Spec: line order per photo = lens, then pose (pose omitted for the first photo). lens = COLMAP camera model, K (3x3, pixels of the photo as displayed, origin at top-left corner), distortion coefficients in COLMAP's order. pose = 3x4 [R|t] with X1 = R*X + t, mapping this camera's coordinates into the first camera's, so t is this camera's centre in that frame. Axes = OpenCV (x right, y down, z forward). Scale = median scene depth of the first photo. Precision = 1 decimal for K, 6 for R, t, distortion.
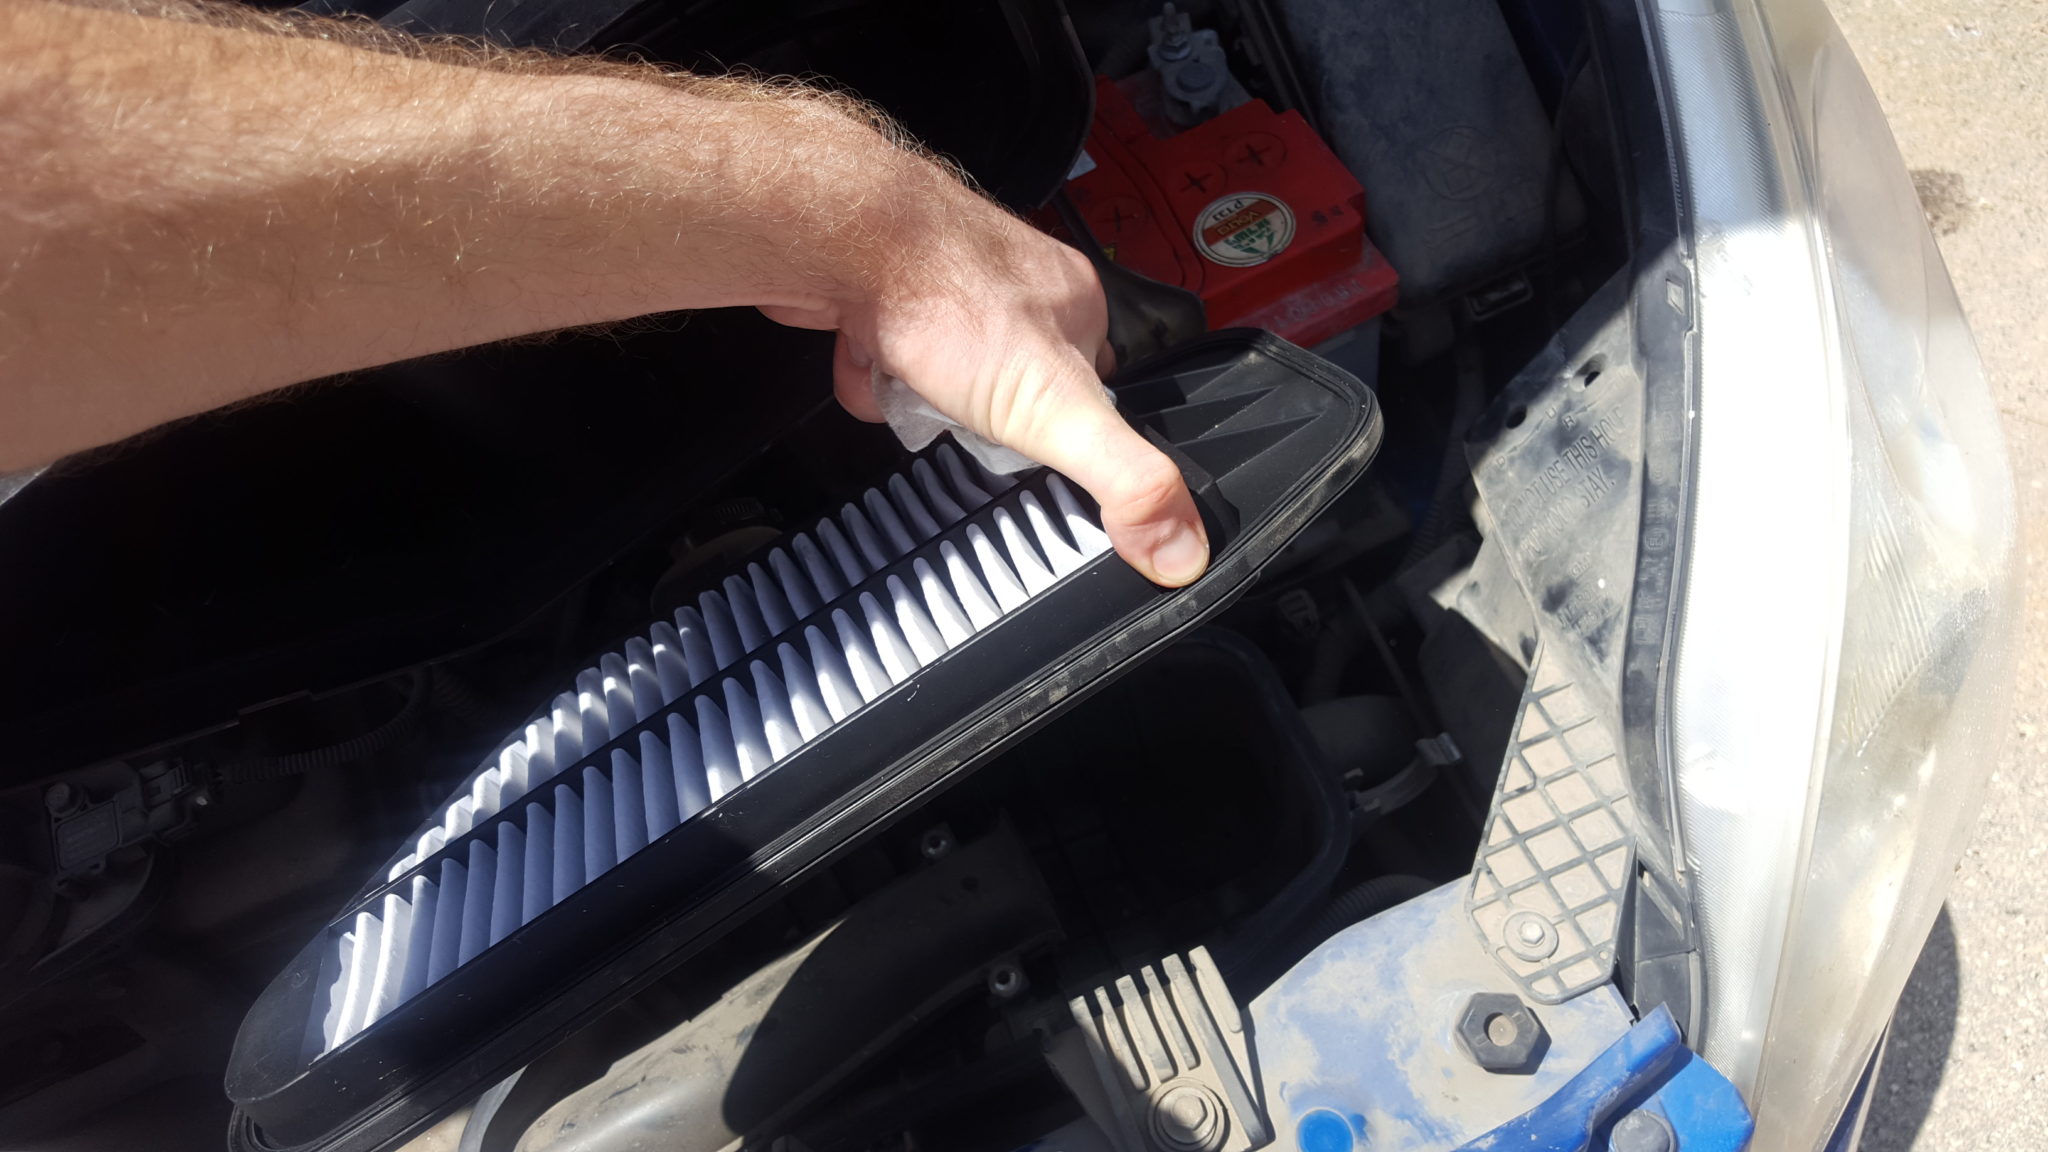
lens RADIAL K [[1544.8, 0, 1022.6], [0, 1544.8, 644.6], [0, 0, 1]] dist [0.096788, -0.180786]
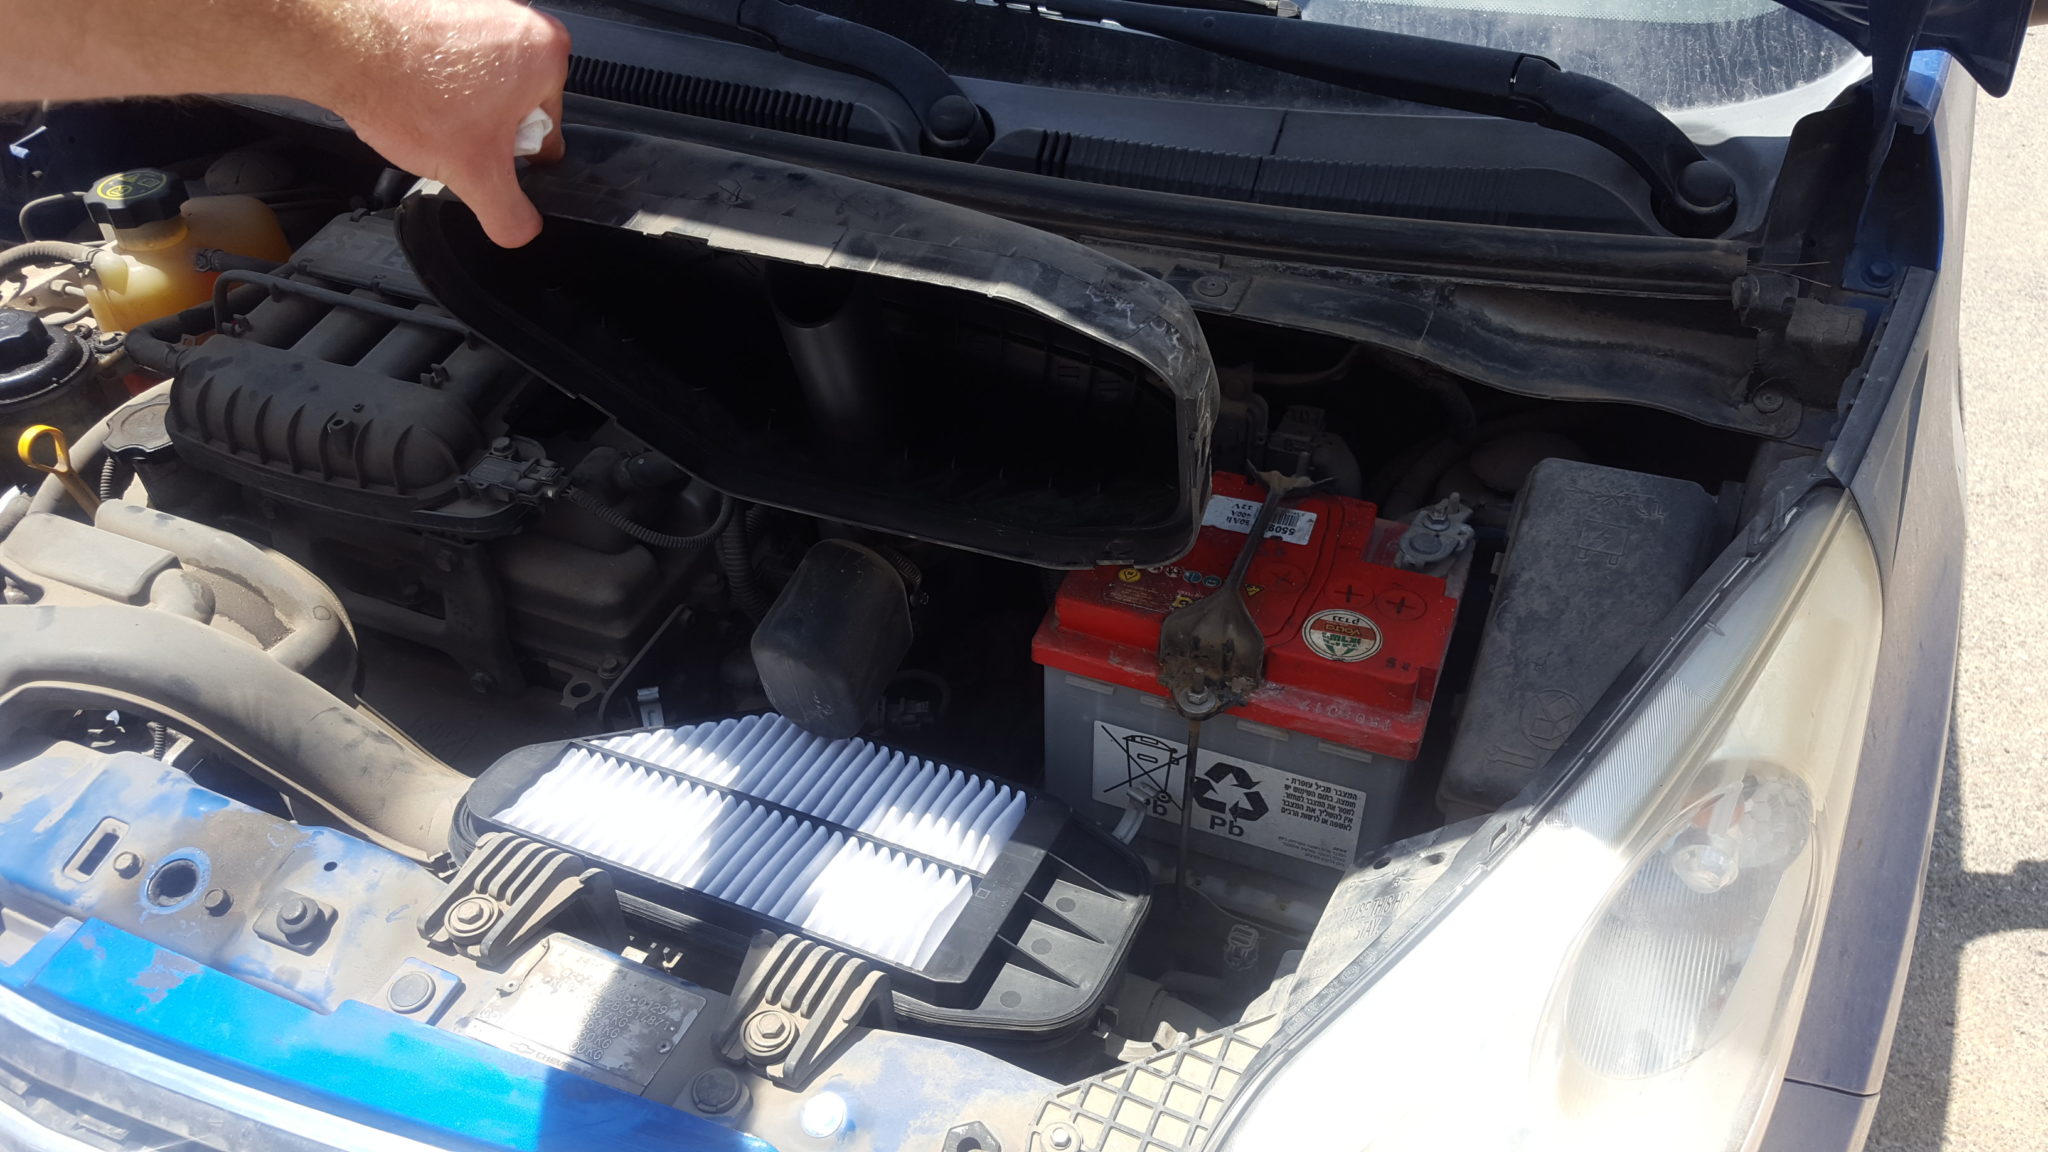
lens RADIAL K [[1544.8, 0, 1022.6], [0, 1544.8, 644.6], [0, 0, 1]] dist [0.096788, -0.180786]
pose [[0.689752, 0.589490, -0.420410, 0.548061], [-0.668990, 0.740955, -0.058637, -0.013915], [0.276939, 0.321695, 0.905437, -0.238323]]
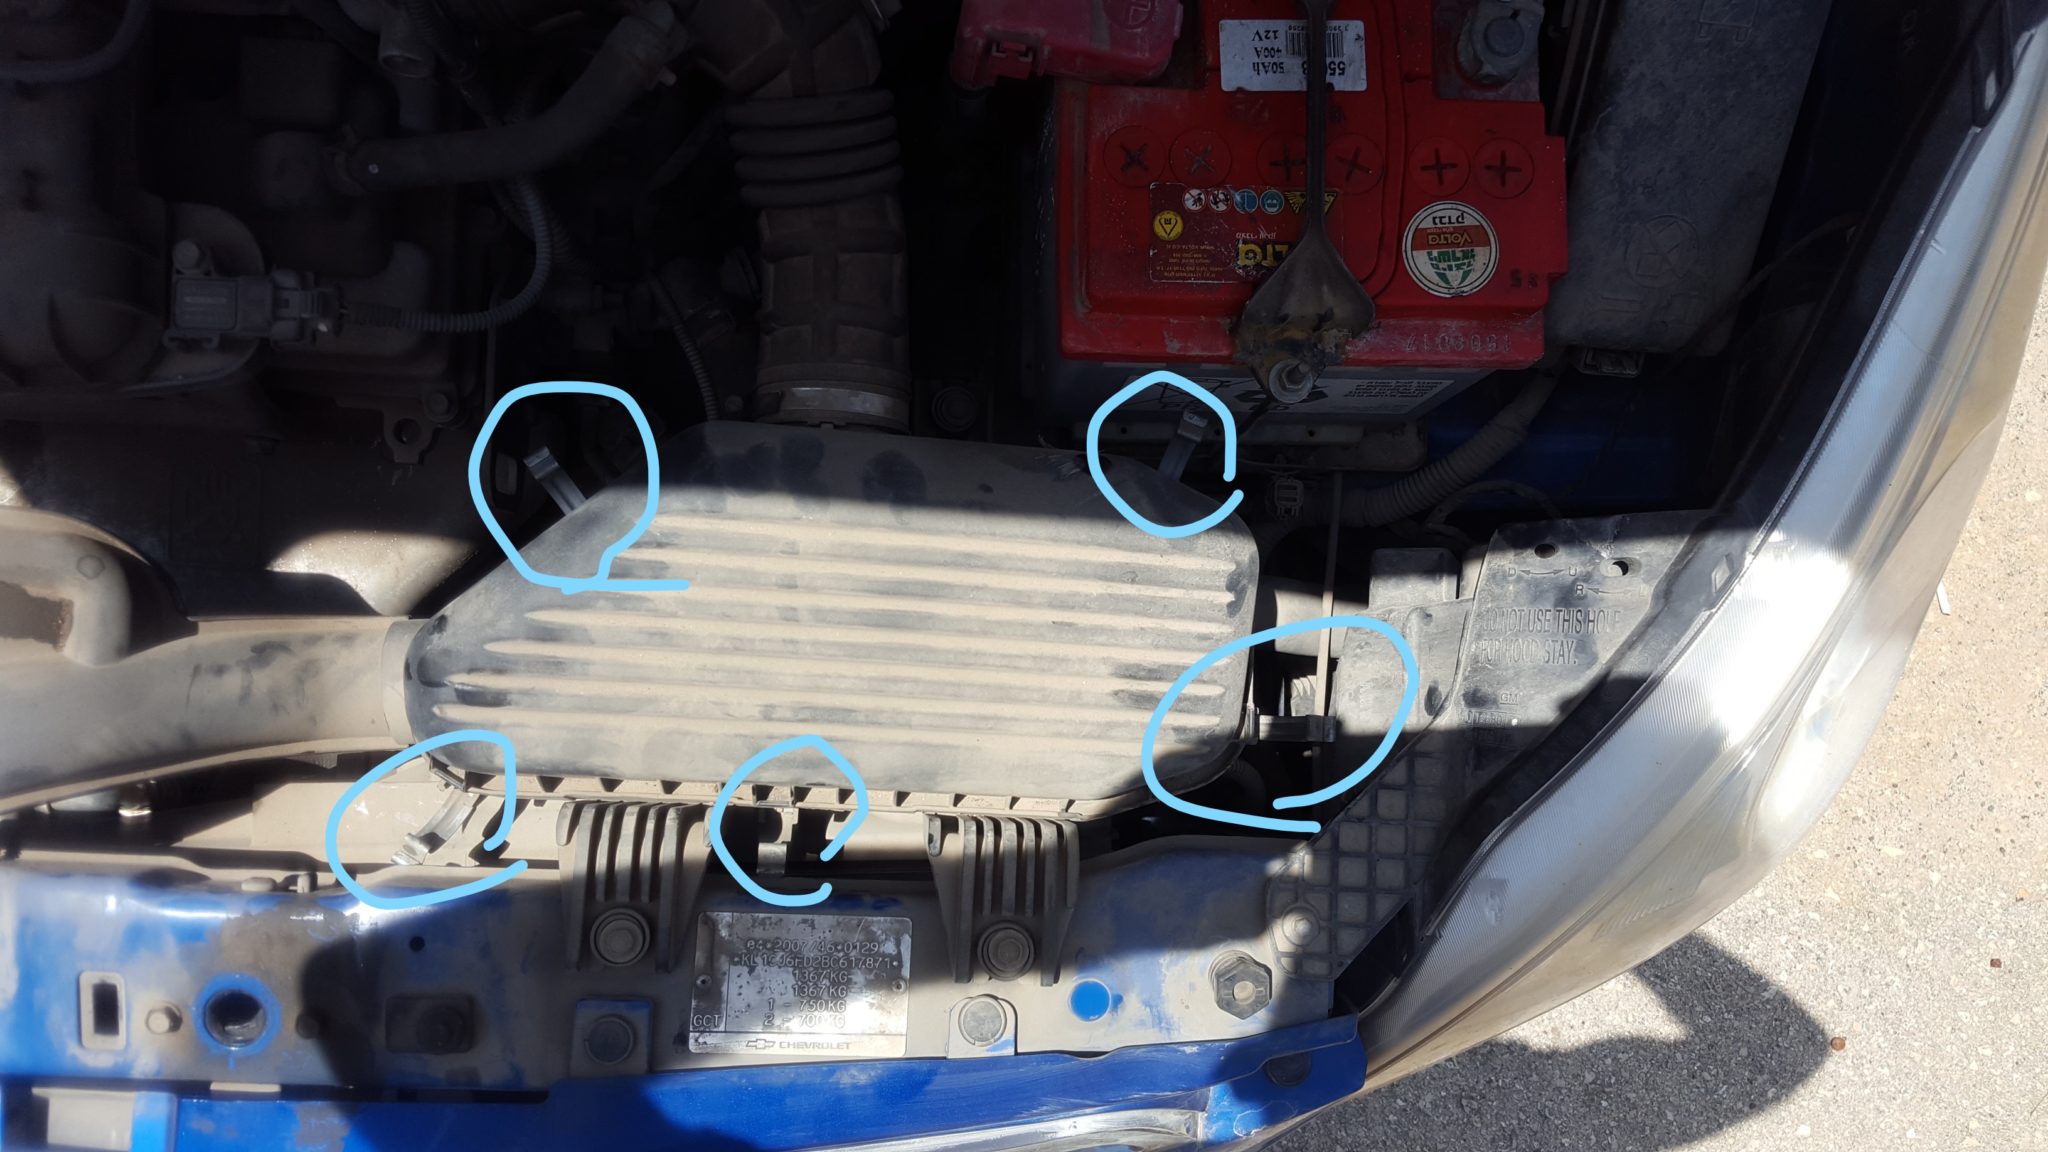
lens RADIAL K [[1515.8, 0, 980.5], [0, 1515.8, 621.7], [0, 0, 1]] dist [0.090592, -0.161642]
pose [[0.881804, 0.421190, 0.212179, -0.265420], [-0.471587, 0.782570, 0.406435, -0.372382], [0.005141, -0.458457, 0.888702, -0.012469]]
